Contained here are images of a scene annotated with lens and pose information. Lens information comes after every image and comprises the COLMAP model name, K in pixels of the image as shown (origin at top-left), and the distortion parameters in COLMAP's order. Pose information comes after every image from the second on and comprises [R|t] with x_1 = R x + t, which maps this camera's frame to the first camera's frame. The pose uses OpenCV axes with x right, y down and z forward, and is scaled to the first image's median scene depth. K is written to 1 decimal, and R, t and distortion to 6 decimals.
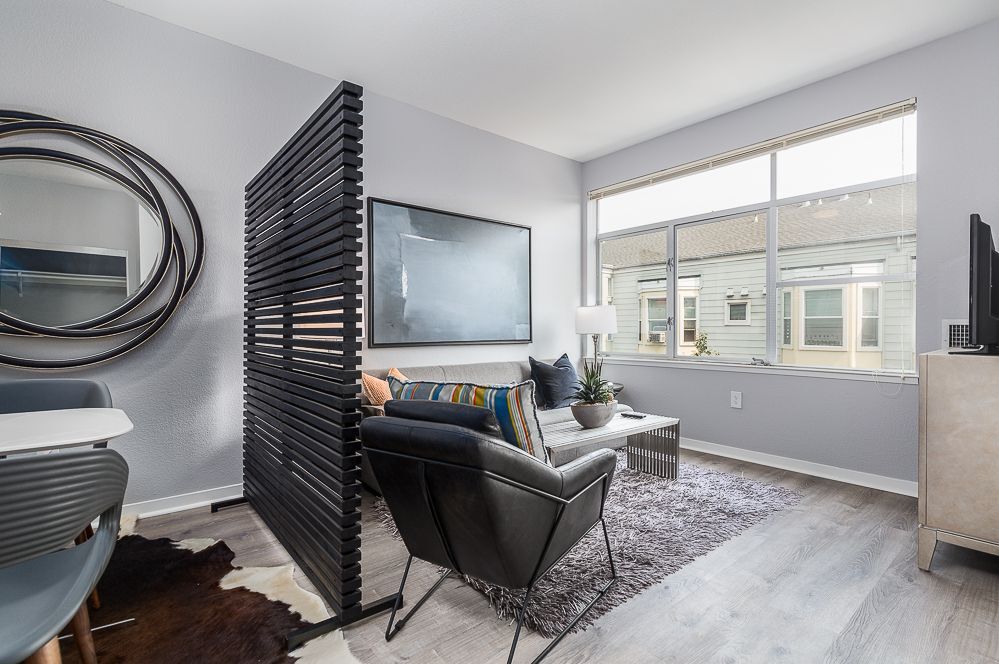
lens RADIAL K [[470.4, 0, 501.6], [0, 470.4, 333.8], [0, 0, 1]] dist [0.000231, -0.001283]
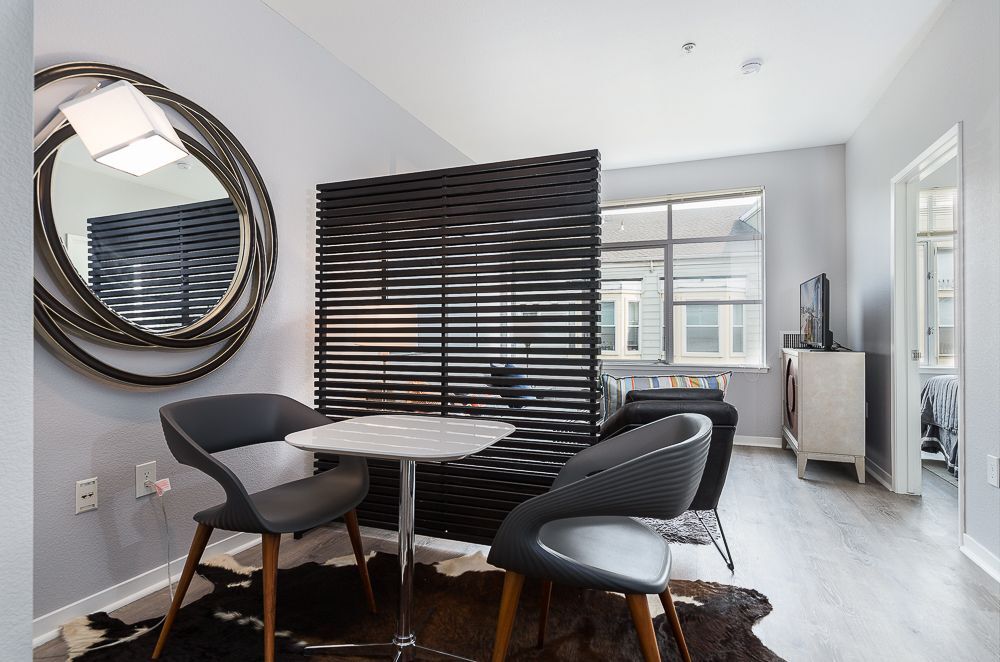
lens RADIAL K [[538.7, 0, 496.5], [0, 538.7, 334.2], [0, 0, 1]] dist [-0.006987, -0.000620]
pose [[0.871101, 0.001470, 0.491102, -0.701355], [0.004592, 0.999927, -0.011137, -0.002771], [-0.491083, 0.011957, 0.871031, -0.088806]]
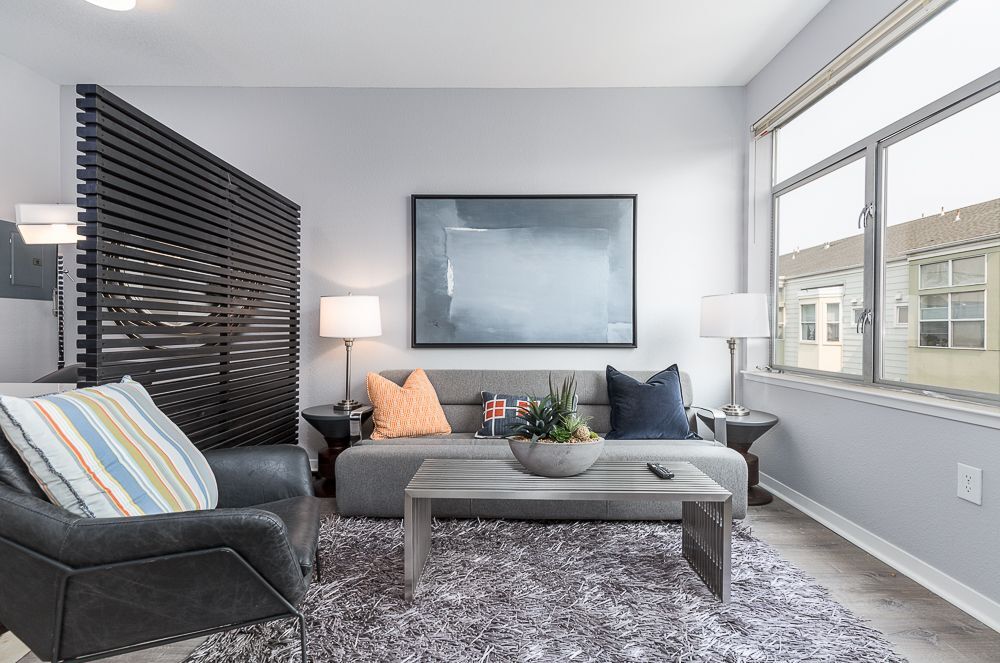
lens RADIAL K [[453.8, 0, 498.4], [0, 453.8, 331.5], [0, 0, 1]] dist [0.002462, 0.000383]
pose [[0.762419, 0.006923, -0.647047, 0.523447], [-0.010618, 0.999942, -0.001812, -0.004413], [0.646997, 0.008251, 0.762448, 0.428224]]
